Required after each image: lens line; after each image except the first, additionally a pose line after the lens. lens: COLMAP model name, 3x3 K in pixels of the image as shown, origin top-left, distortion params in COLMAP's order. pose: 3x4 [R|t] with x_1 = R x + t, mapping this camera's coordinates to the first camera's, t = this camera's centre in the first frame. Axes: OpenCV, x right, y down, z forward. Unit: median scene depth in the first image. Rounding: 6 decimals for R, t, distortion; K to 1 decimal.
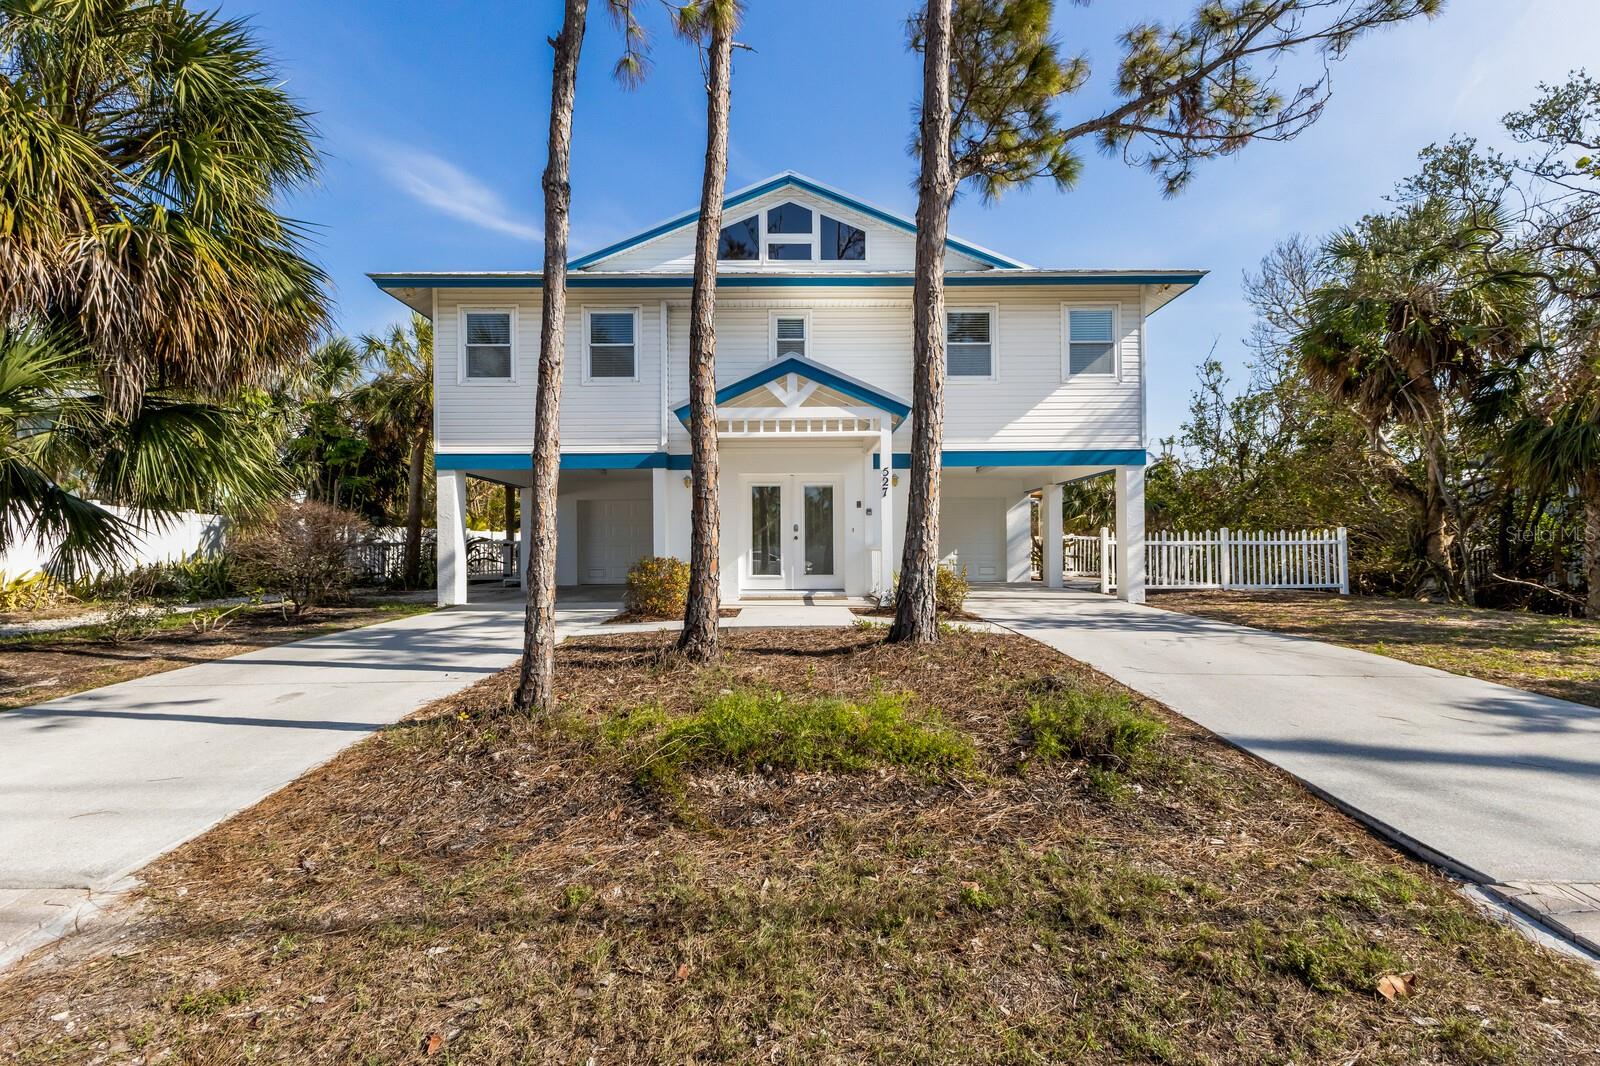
lens RADIAL K [[741.4, 0, 814.0], [0, 741.4, 538.2], [0, 0, 1]] dist [-0.005348, -0.001019]
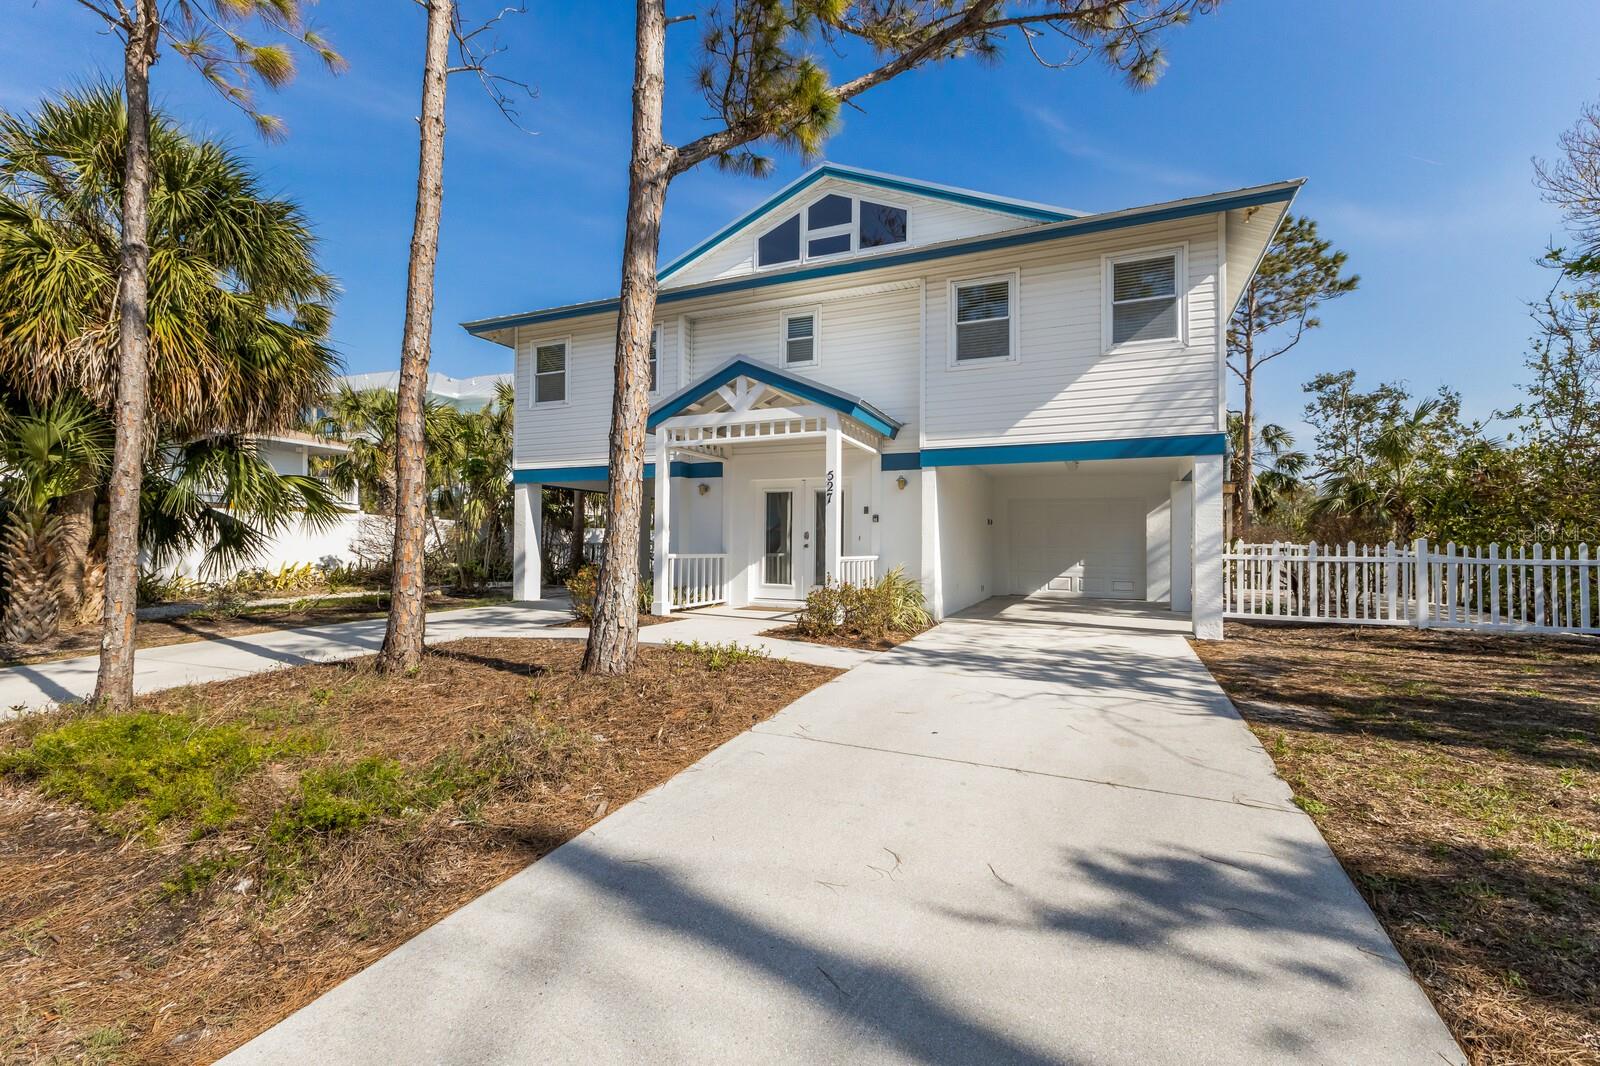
lens RADIAL K [[741.4, 0, 803.5], [0, 741.4, 524.7], [0, 0, 1]] dist [-0.005348, -0.001019]
pose [[0.898092, 0.001409, -0.439805, 0.392221], [-0.009104, 0.999840, -0.015387, -0.012672], [0.439713, 0.017823, 0.897961, 0.146117]]
